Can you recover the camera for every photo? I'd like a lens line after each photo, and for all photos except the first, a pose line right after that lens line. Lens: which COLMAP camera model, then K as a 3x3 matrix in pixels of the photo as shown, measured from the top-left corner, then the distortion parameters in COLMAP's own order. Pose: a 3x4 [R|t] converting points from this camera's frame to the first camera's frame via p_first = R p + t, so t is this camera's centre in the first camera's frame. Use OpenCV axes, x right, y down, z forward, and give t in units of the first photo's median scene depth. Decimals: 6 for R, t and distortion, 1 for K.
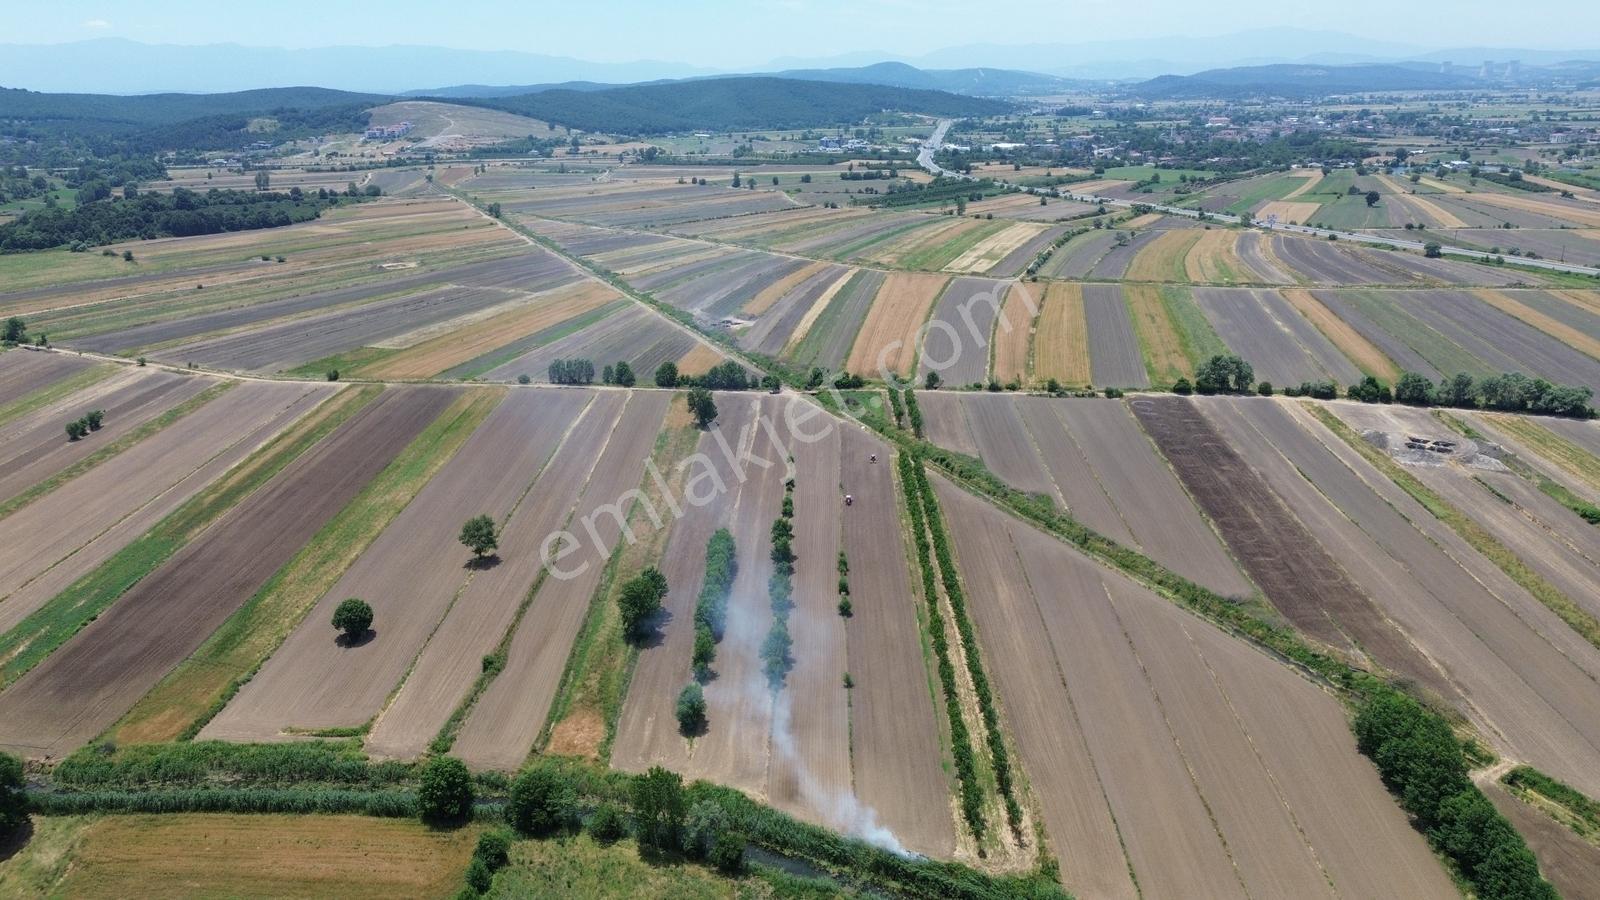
lens RADIAL K [[1124.7, 0, 800.0], [0, 1124.7, 450.0], [0, 0, 1]] dist [0.068640, -0.069877]
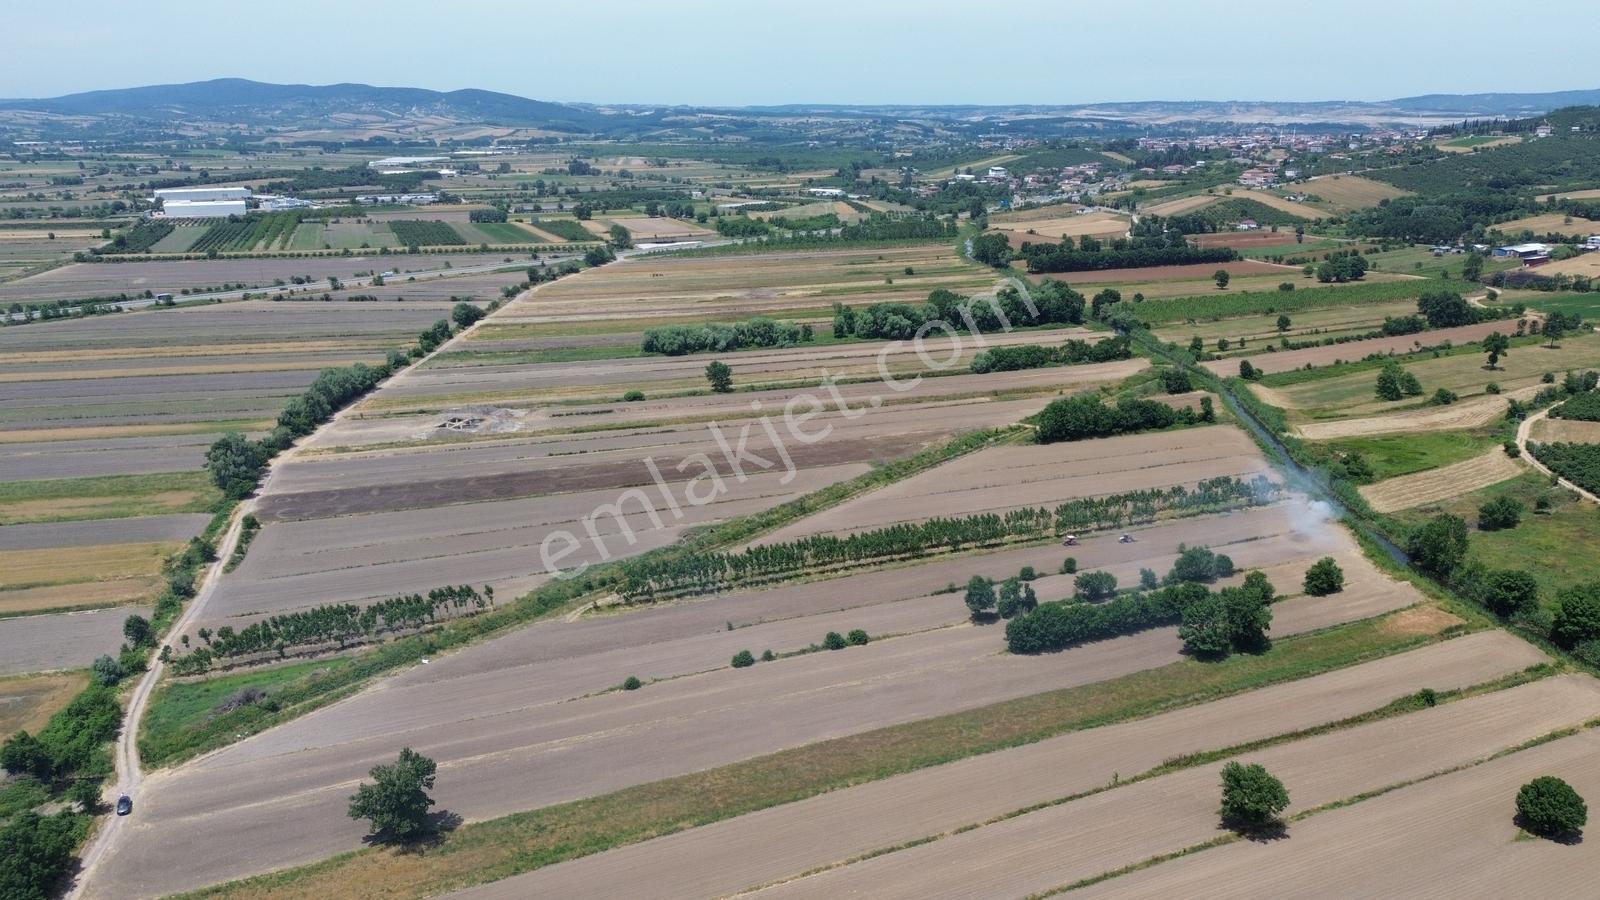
lens RADIAL K [[1124.7, 0, 800.0], [0, 1124.7, 450.0], [0, 0, 1]] dist [0.068640, -0.069877]
pose [[-0.389537, -0.248949, 0.886727, -0.466964], [0.297619, 0.877099, 0.376989, -0.256962], [-0.871598, 0.410758, -0.267570, 0.901326]]
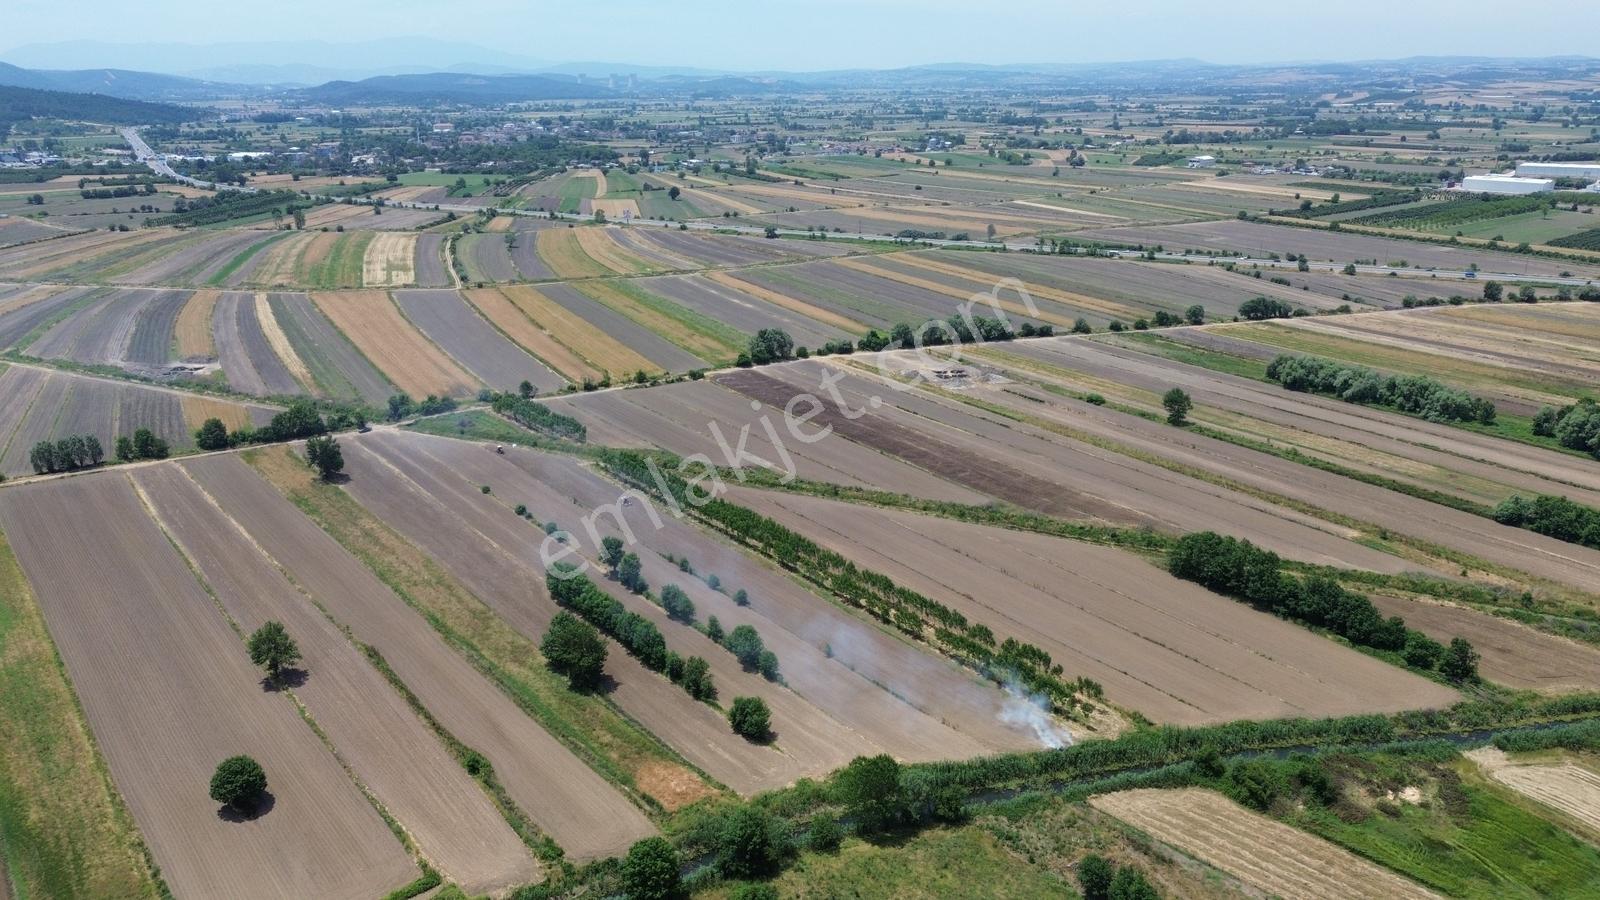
lens RADIAL K [[1124.7, 0, 800.0], [0, 1124.7, 450.0], [0, 0, 1]] dist [0.068640, -0.069877]
pose [[0.773977, -0.188899, 0.604382, -0.317617], [0.192356, 0.979501, 0.059809, -0.025744], [-0.603290, 0.069965, 0.794447, 0.093466]]
